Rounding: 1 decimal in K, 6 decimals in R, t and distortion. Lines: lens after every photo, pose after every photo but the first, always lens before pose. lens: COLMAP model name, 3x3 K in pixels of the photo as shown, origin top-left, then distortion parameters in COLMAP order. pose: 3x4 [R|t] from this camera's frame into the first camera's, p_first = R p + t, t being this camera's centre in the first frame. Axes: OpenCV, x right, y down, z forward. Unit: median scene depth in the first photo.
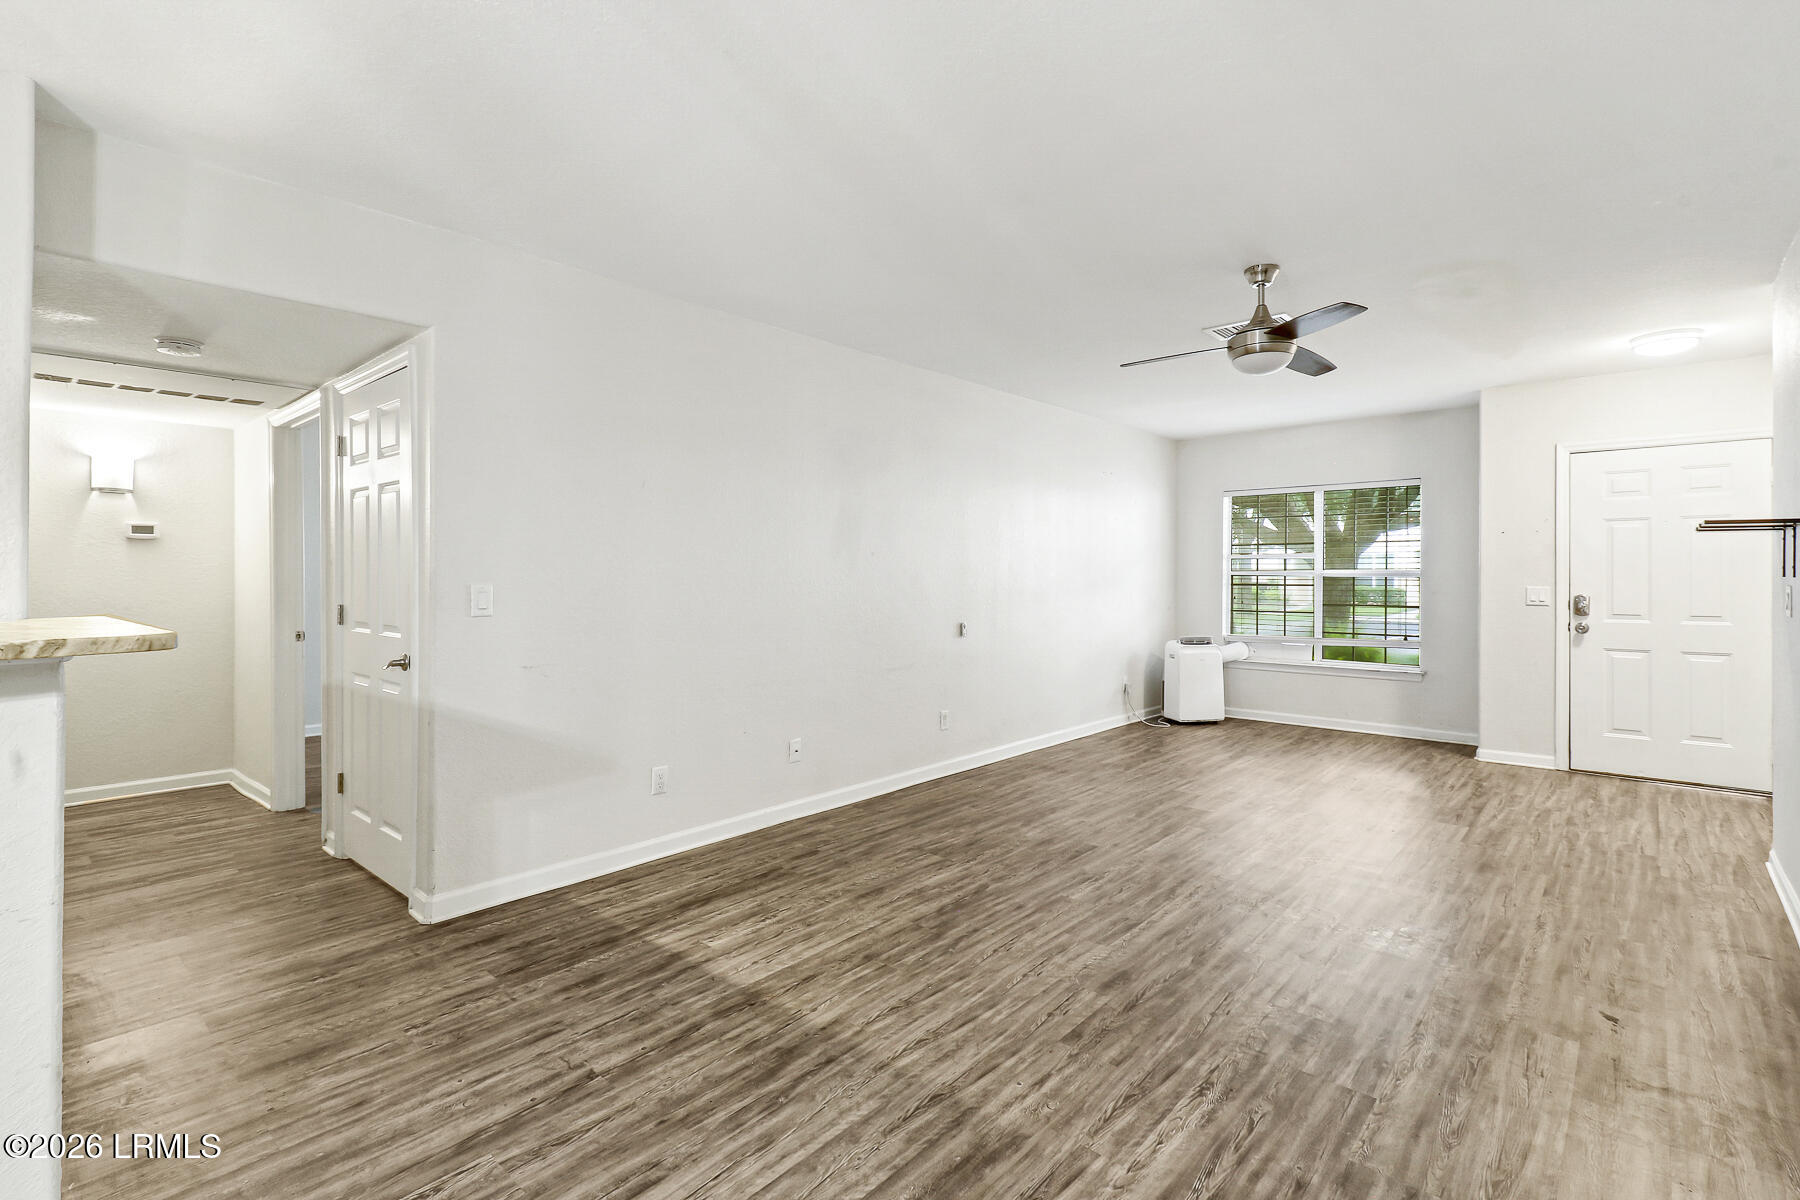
lens RADIAL K [[833.8, 0, 903.4], [0, 833.8, 584.0], [0, 0, 1]] dist [0.024062, -0.013850]
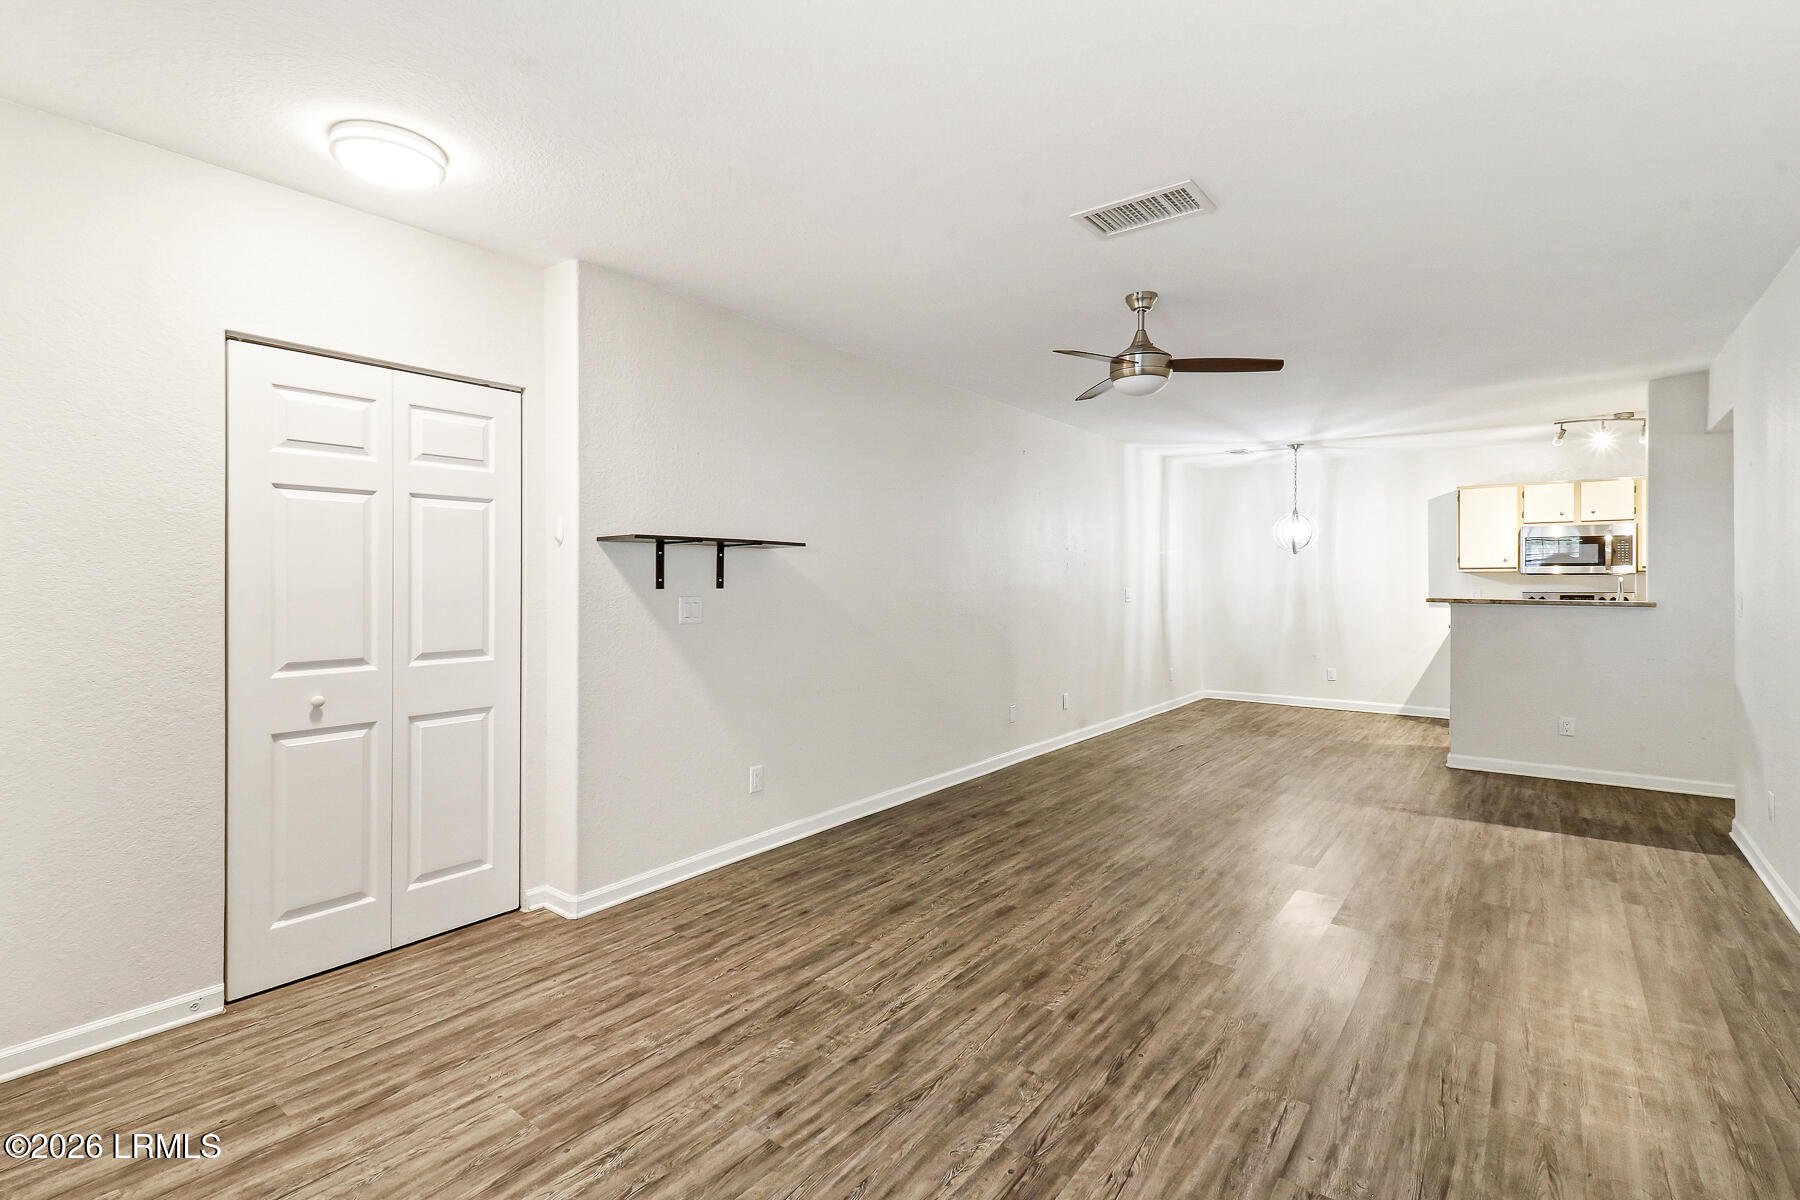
lens RADIAL K [[837.2, 0, 904.6], [0, 837.2, 569.1], [0, 0, 1]] dist [0.029520, -0.016622]
pose [[-0.997047, 0.000181, -0.076797, 0.760156], [0.000410, 0.999996, -0.002966, -0.027643], [0.076796, -0.002988, -0.997042, 1.924335]]
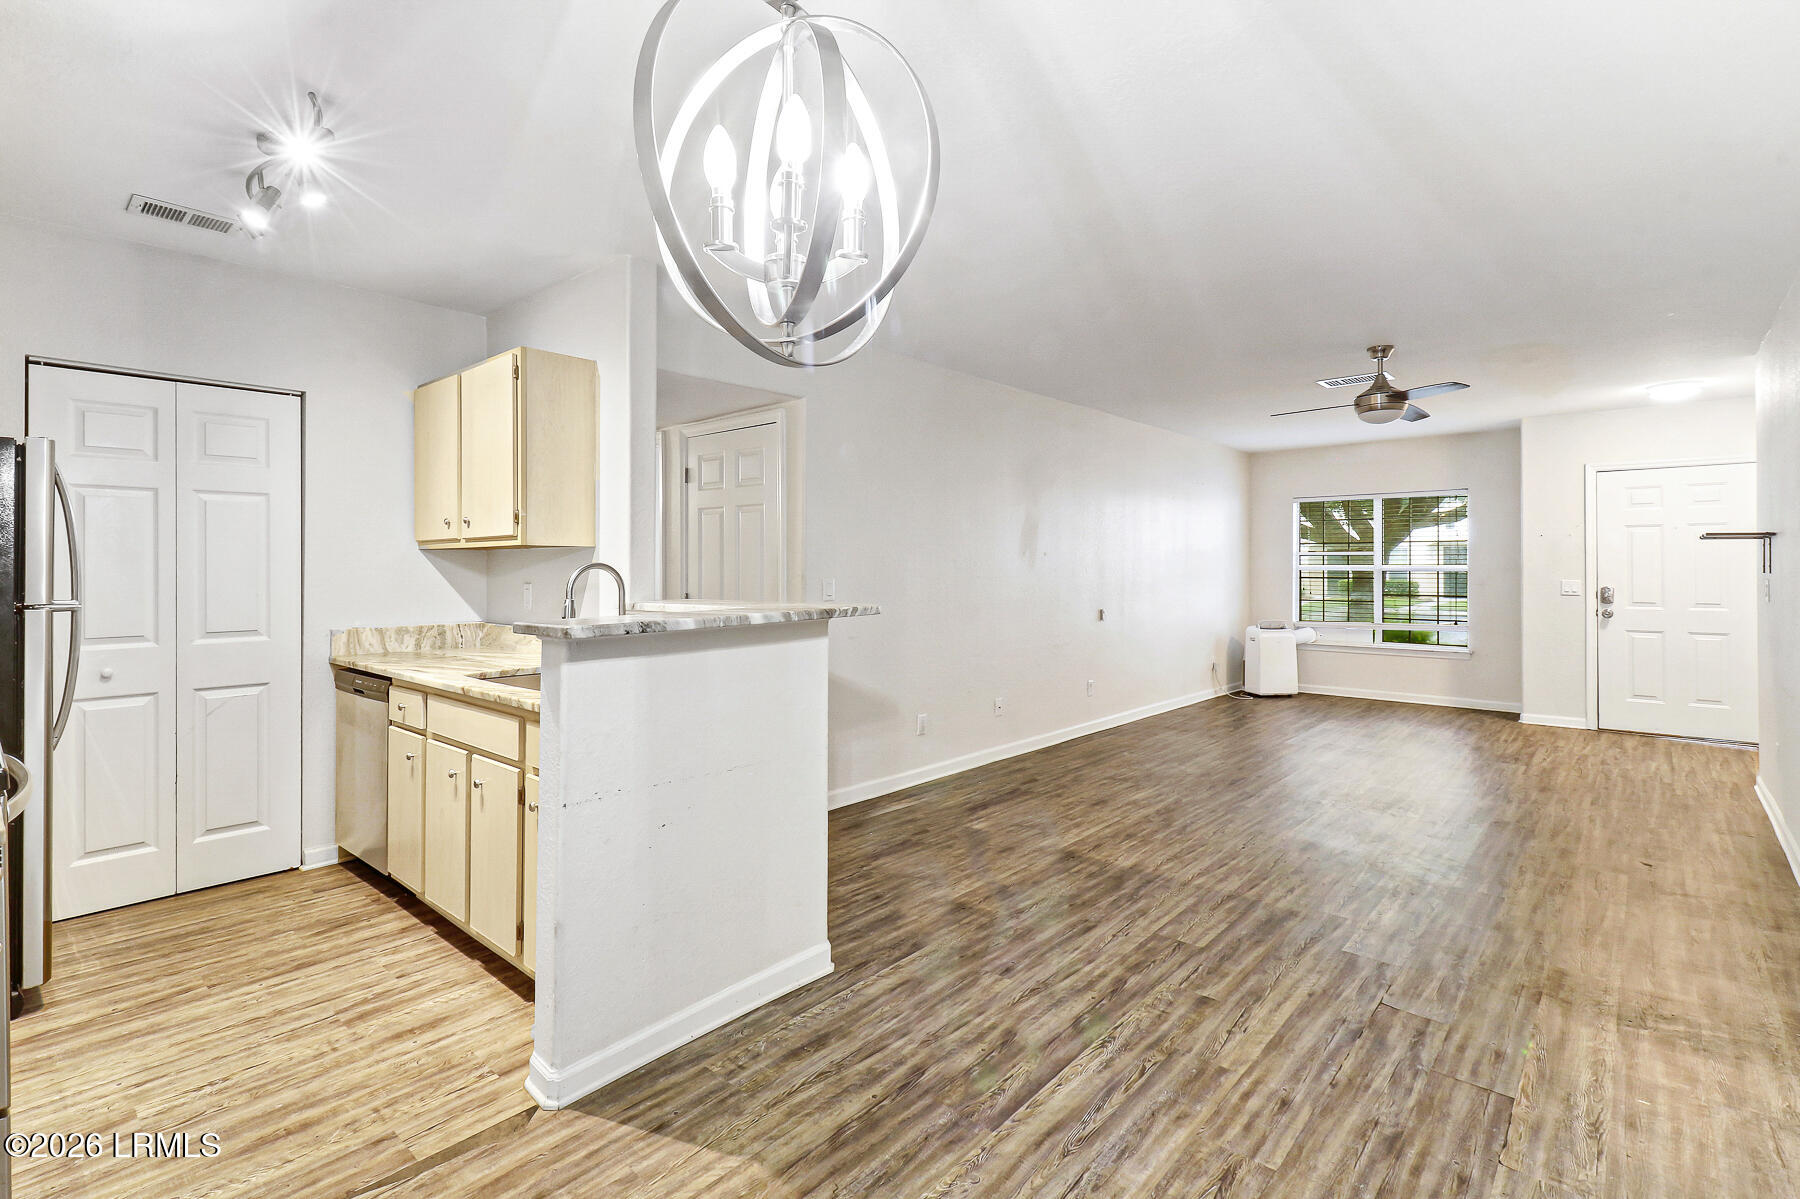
lens RADIAL K [[837.2, 0, 904.6], [0, 837.2, 568.6], [0, 0, 1]] dist [0.029520, -0.016622]
pose [[0.999997, 0.000131, 0.002270, -0.333015], [-0.000108, 0.999945, -0.010466, -0.000635], [-0.002272, 0.010466, 0.999943, -0.352269]]
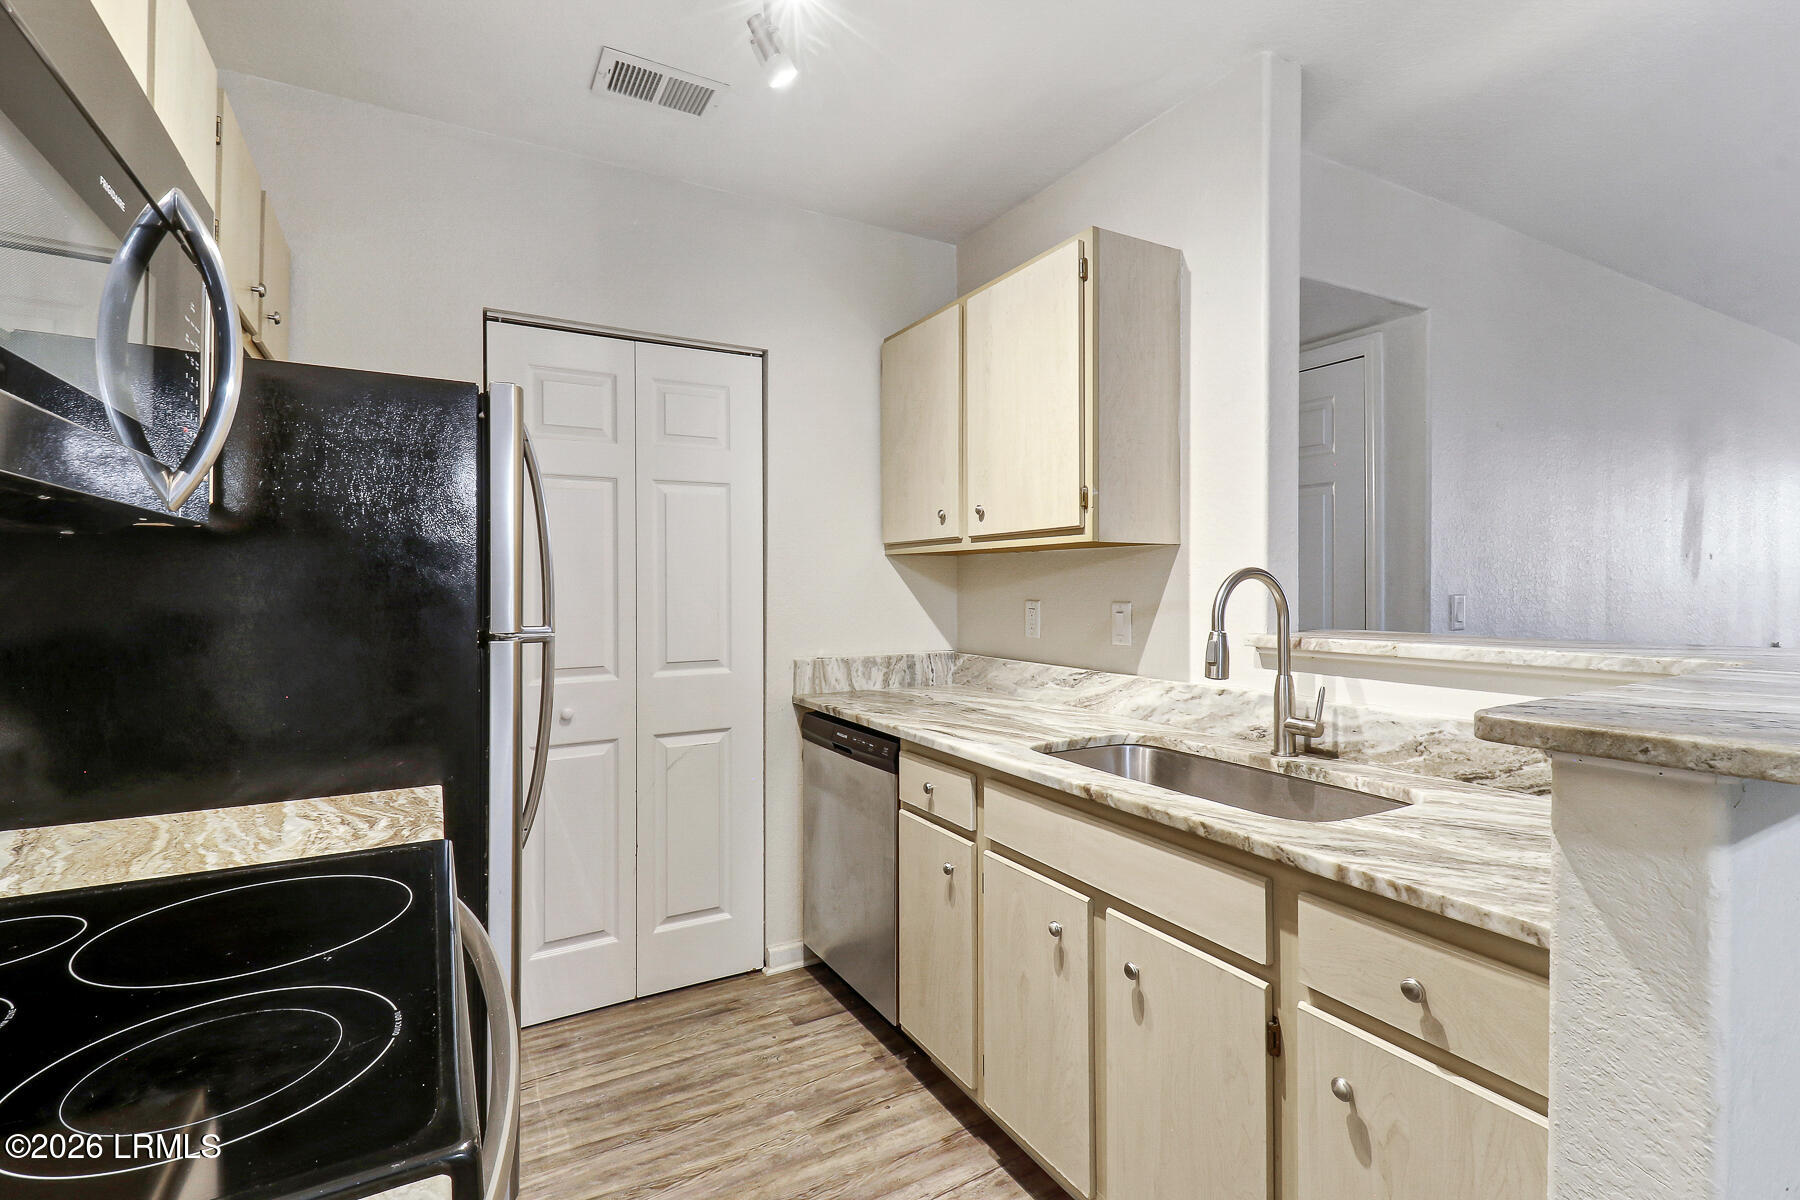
lens RADIAL K [[833.8, 0, 903.4], [0, 833.8, 584.0], [0, 0, 1]] dist [0.024062, -0.013850]
pose [[0.946512, -0.001451, -0.322667, -0.674479], [-0.001382, 0.999962, -0.008550, -0.001450], [0.322667, 0.008539, 0.946474, -0.031530]]
